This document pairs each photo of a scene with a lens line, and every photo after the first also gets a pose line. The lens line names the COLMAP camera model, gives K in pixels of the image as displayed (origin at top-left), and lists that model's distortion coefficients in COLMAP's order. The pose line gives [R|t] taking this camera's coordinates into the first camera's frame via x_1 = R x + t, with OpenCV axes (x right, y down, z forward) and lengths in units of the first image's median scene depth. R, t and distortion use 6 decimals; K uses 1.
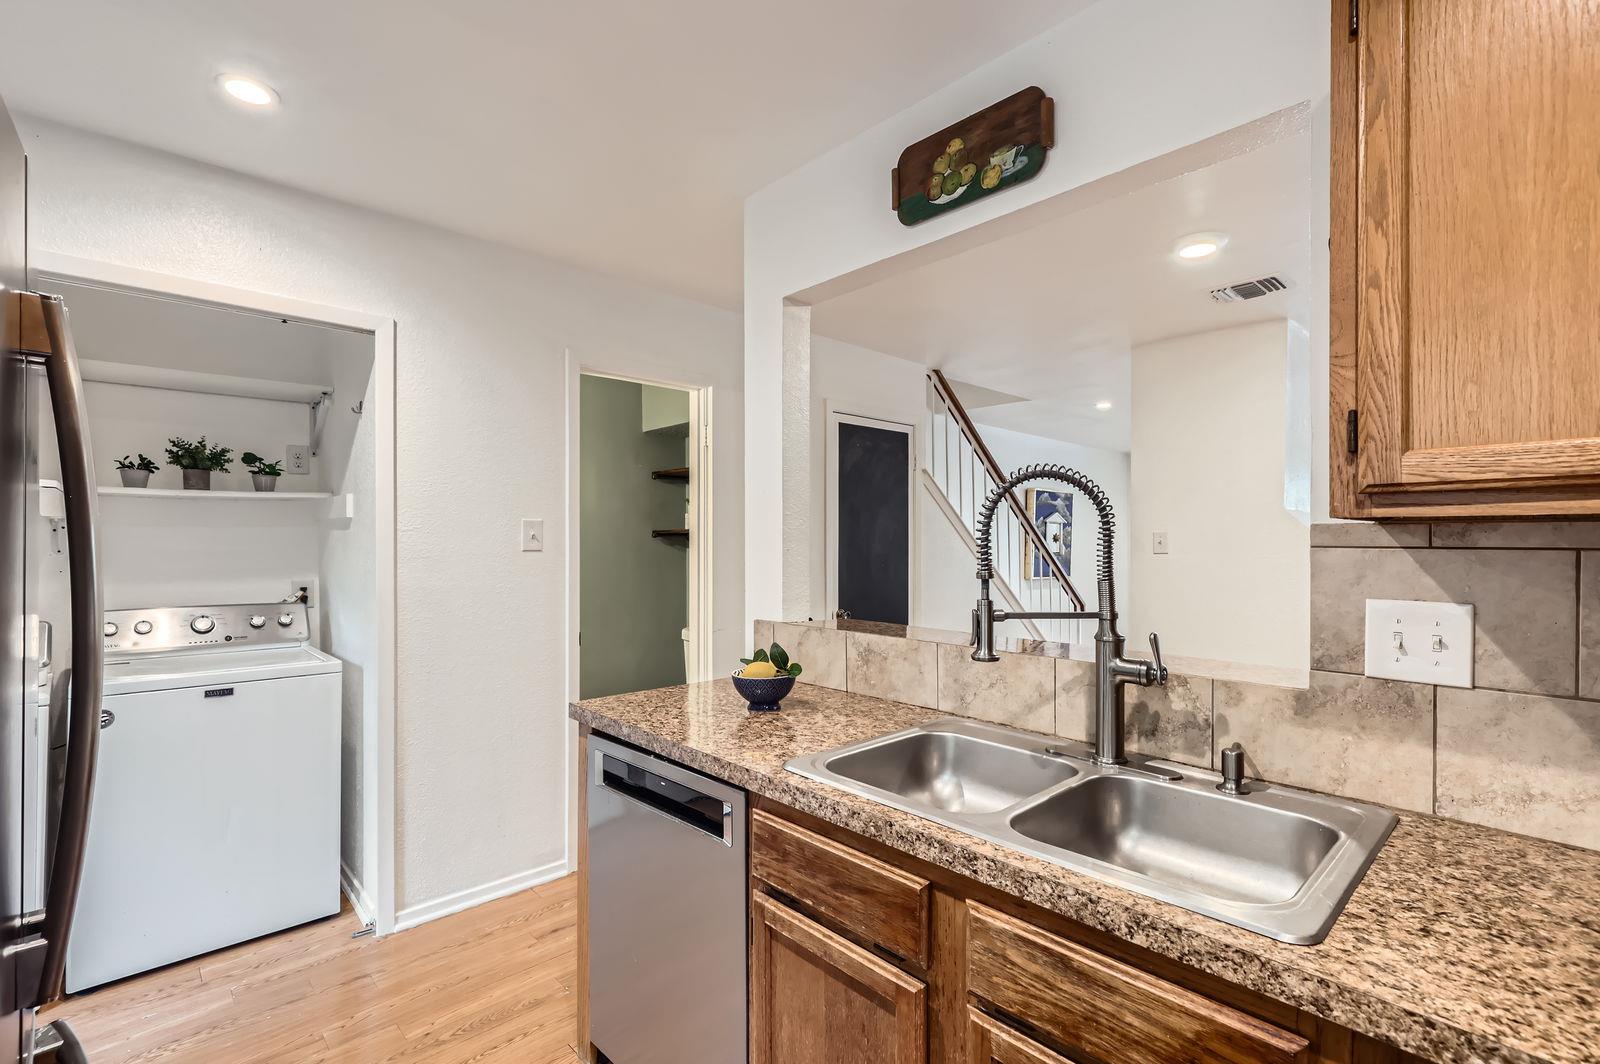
lens RADIAL K [[728.0, 0, 794.4], [0, 728.0, 540.2], [0, 0, 1]] dist [0.005315, -0.000625]
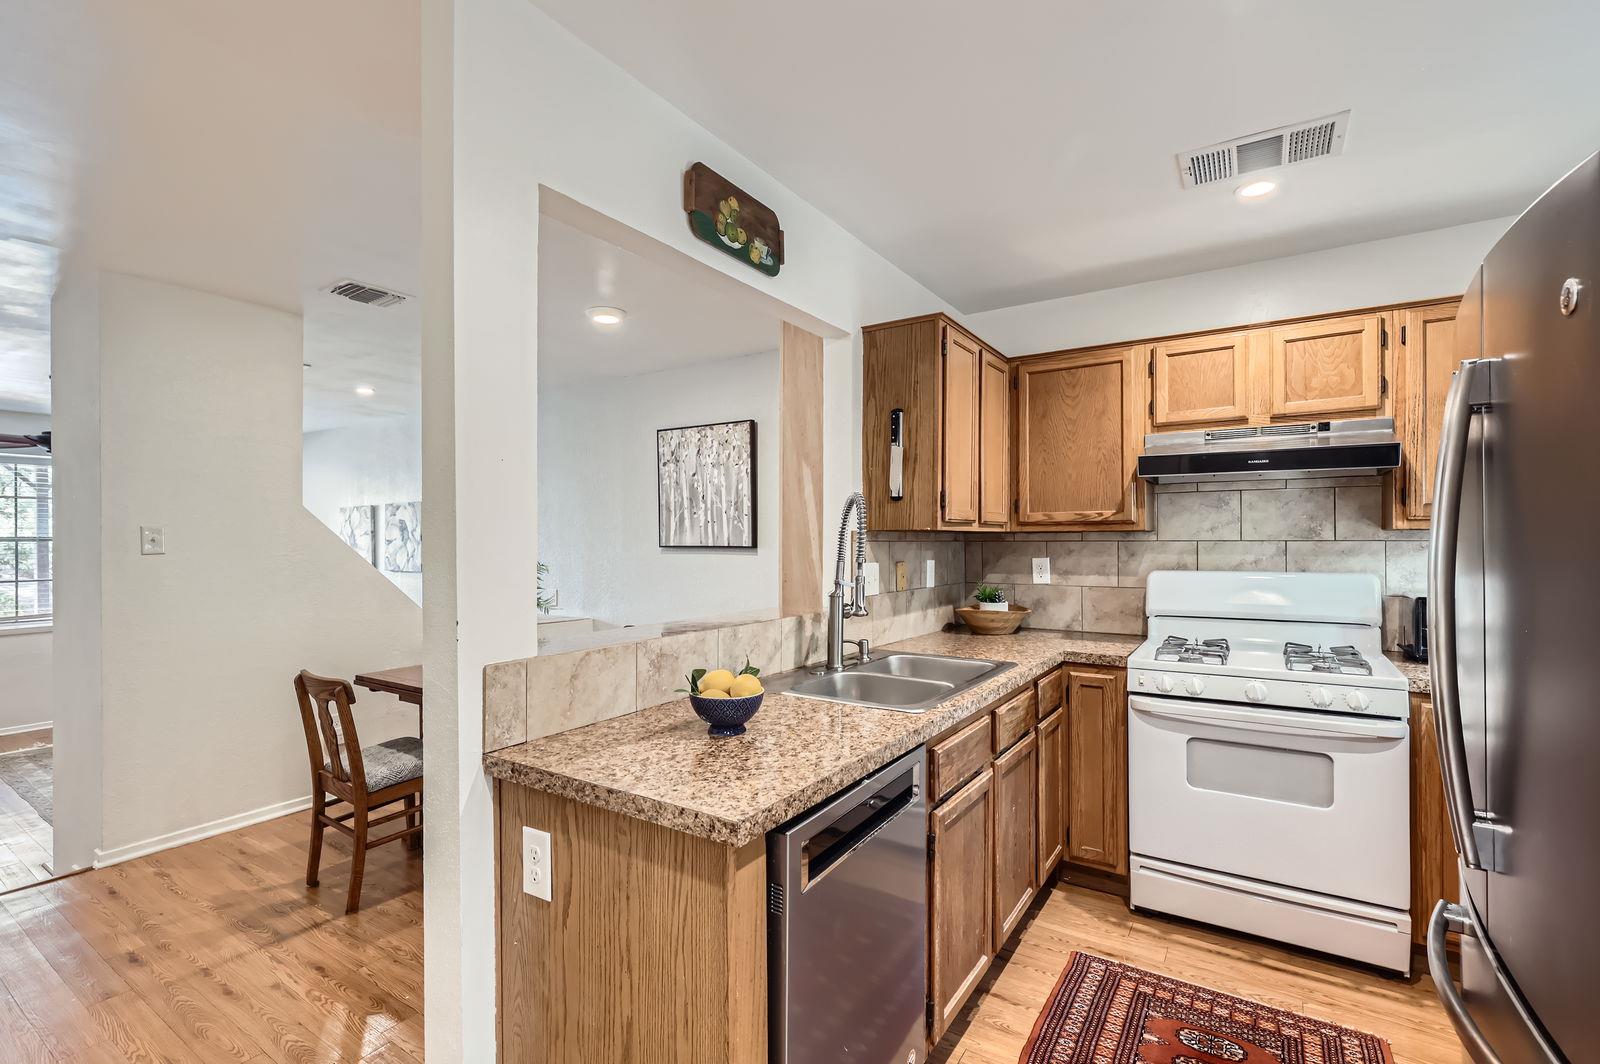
lens RADIAL K [[728.0, 0, 798.1], [0, 728.0, 537.3], [0, 0, 1]] dist [0.005315, -0.000625]
pose [[-0.246782, 0.004035, 0.969063, -0.986349], [-0.000074, 0.999991, -0.004183, 0.004674], [-0.969071, -0.001105, -0.246780, 1.240577]]
